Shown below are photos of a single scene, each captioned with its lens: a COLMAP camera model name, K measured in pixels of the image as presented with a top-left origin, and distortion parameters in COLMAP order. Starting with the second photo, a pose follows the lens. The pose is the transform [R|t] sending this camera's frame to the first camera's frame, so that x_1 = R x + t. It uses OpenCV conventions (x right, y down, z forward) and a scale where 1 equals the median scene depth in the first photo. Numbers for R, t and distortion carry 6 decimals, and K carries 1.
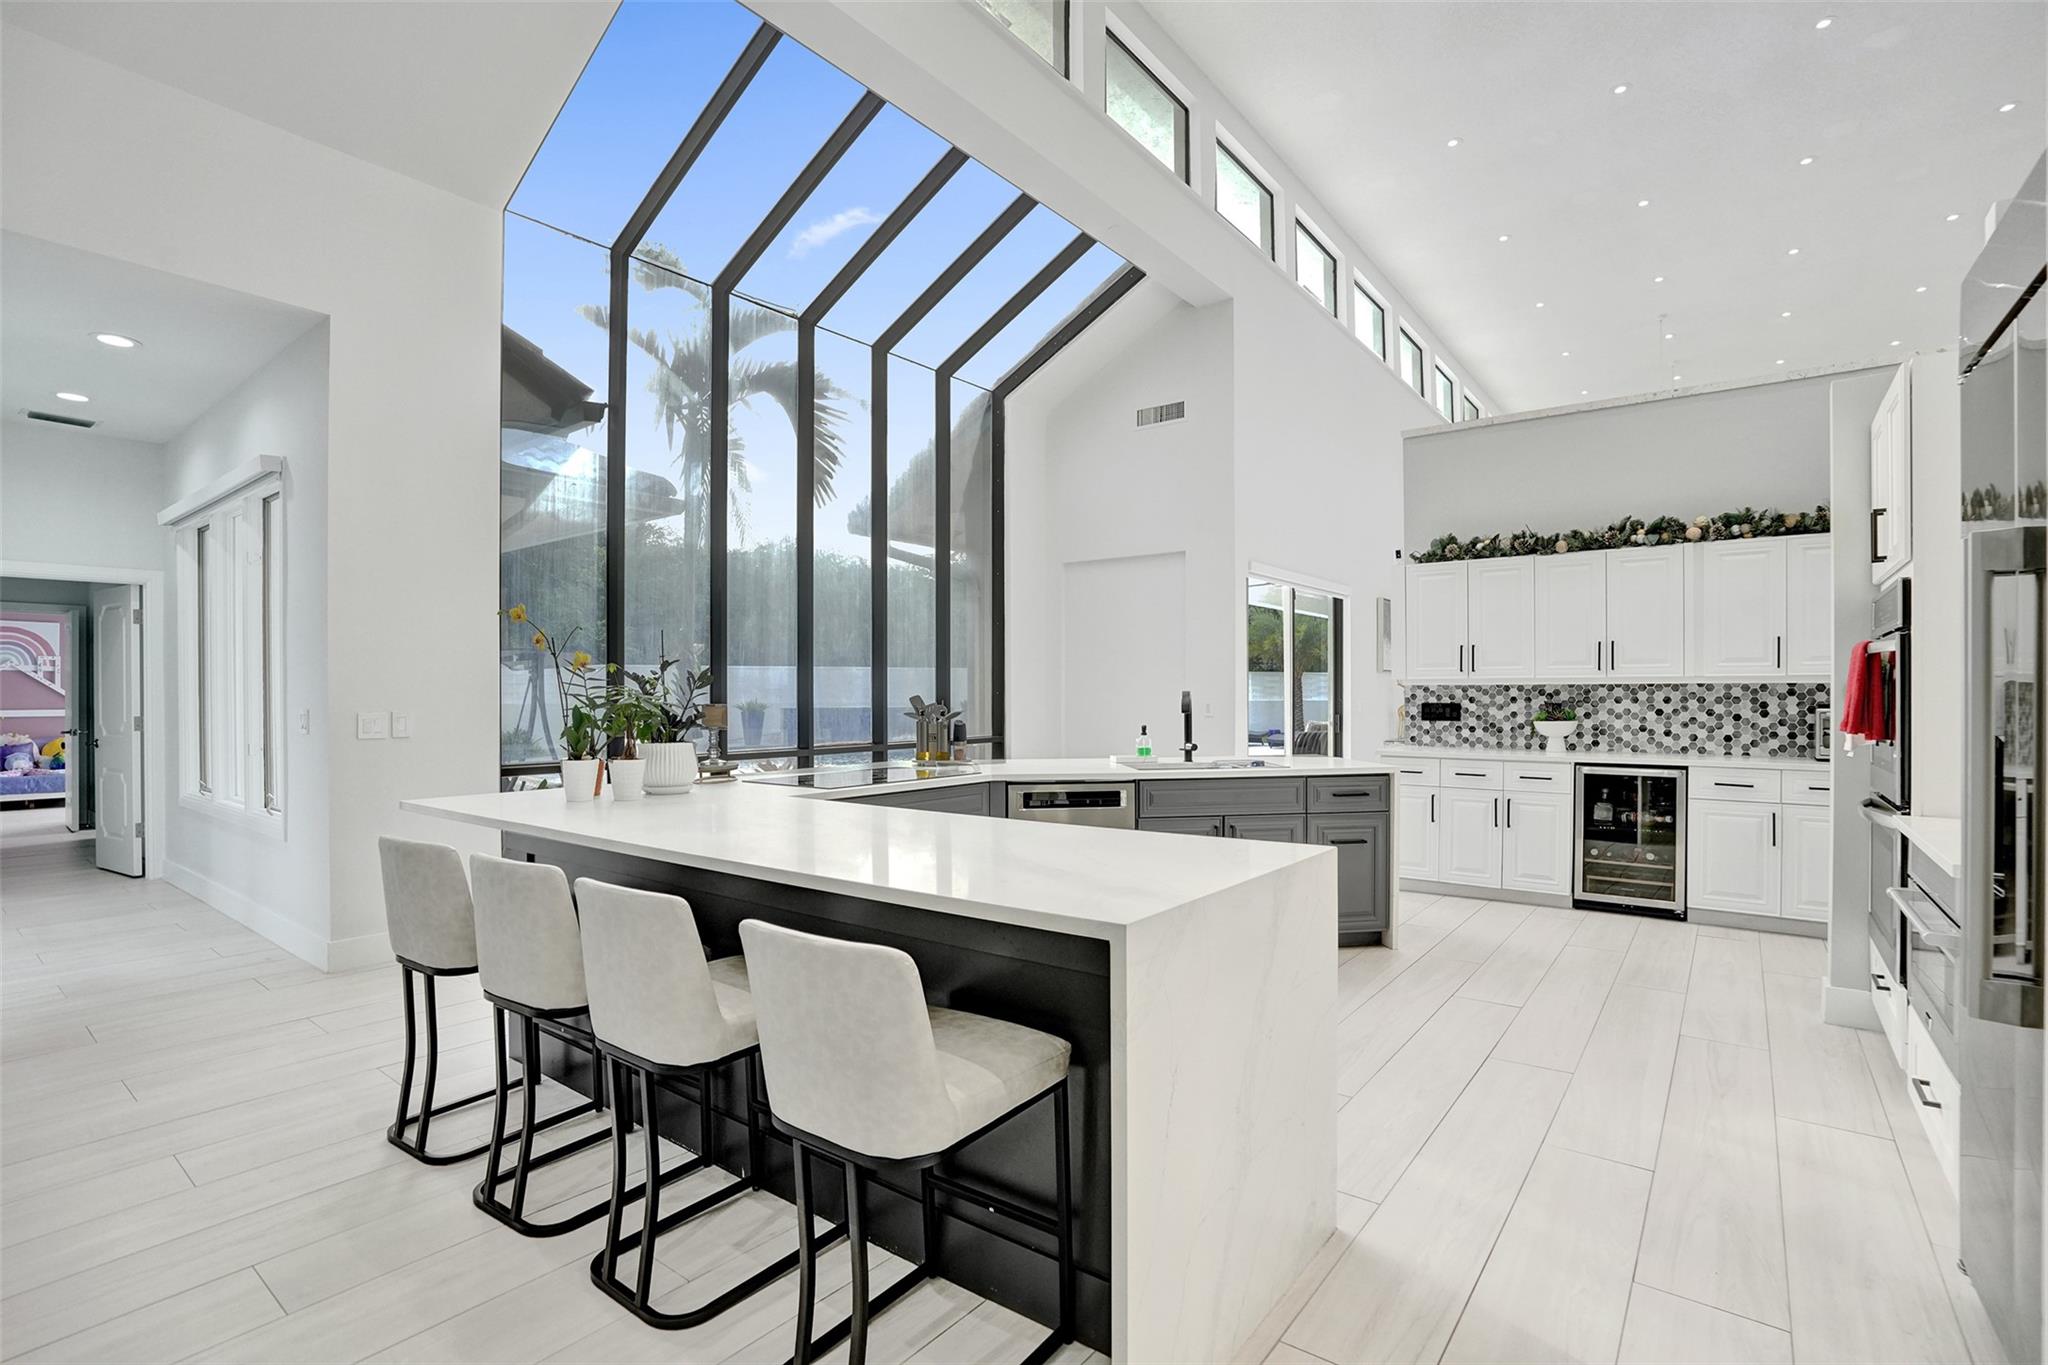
lens RADIAL K [[960.0, 0, 1034.2], [0, 960.0, 692.1], [0, 0, 1]] dist [-0.051277, 0.019989]
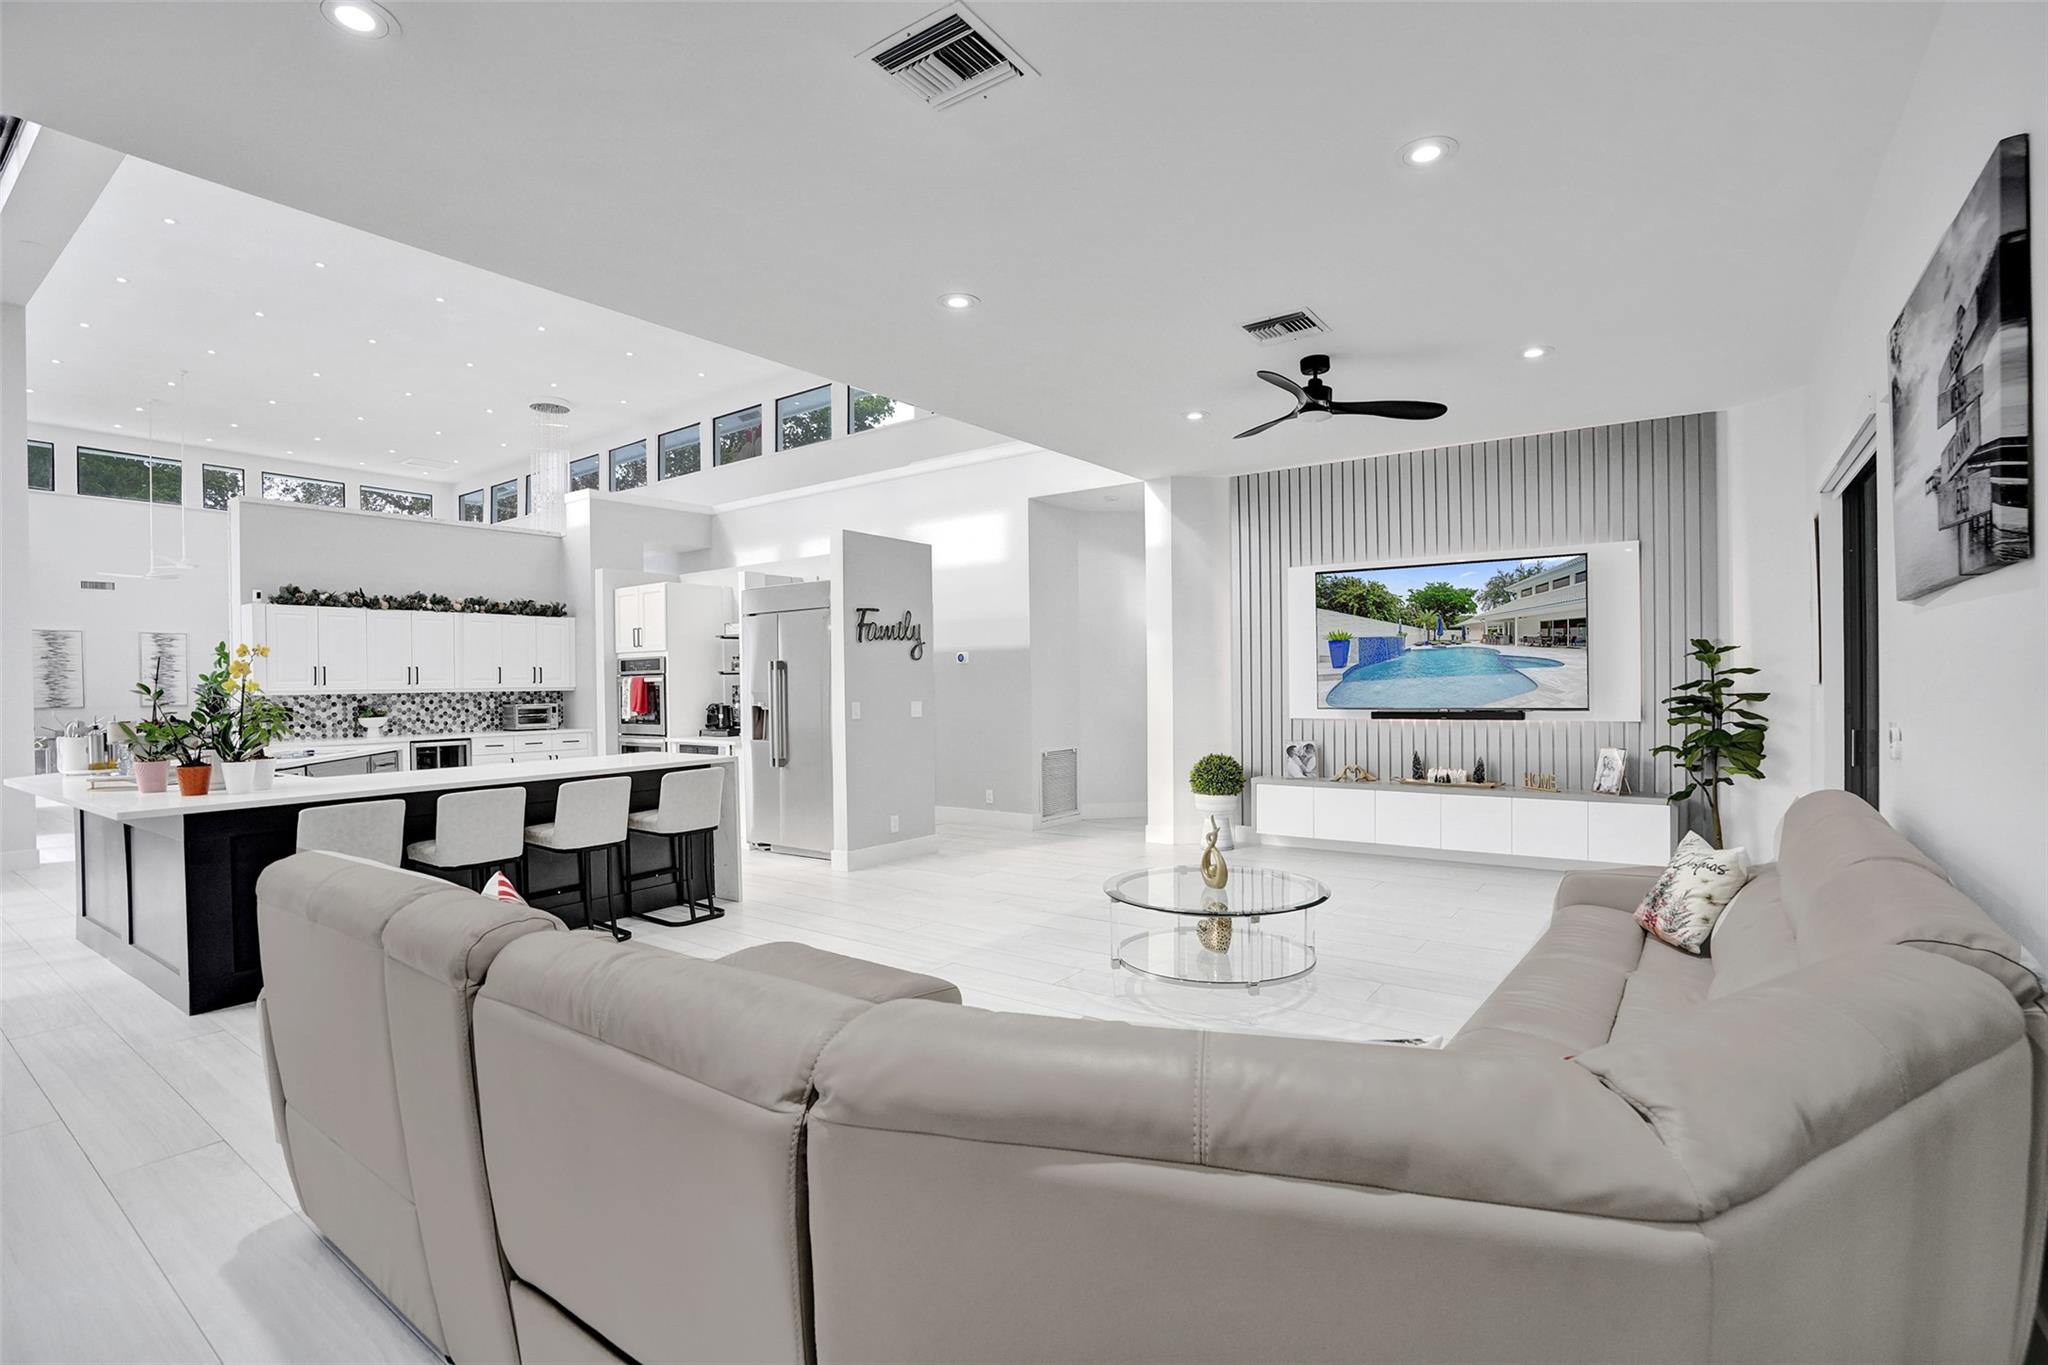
lens RADIAL K [[960.0, 0, 1024.1], [0, 960.0, 685.3], [0, 0, 1]] dist [-0.051277, 0.019989]
pose [[-0.013291, -0.003568, 0.999905, -1.008401], [0.013072, 0.999908, 0.003742, -0.013599], [-0.999826, 0.013120, -0.013243, -0.035909]]
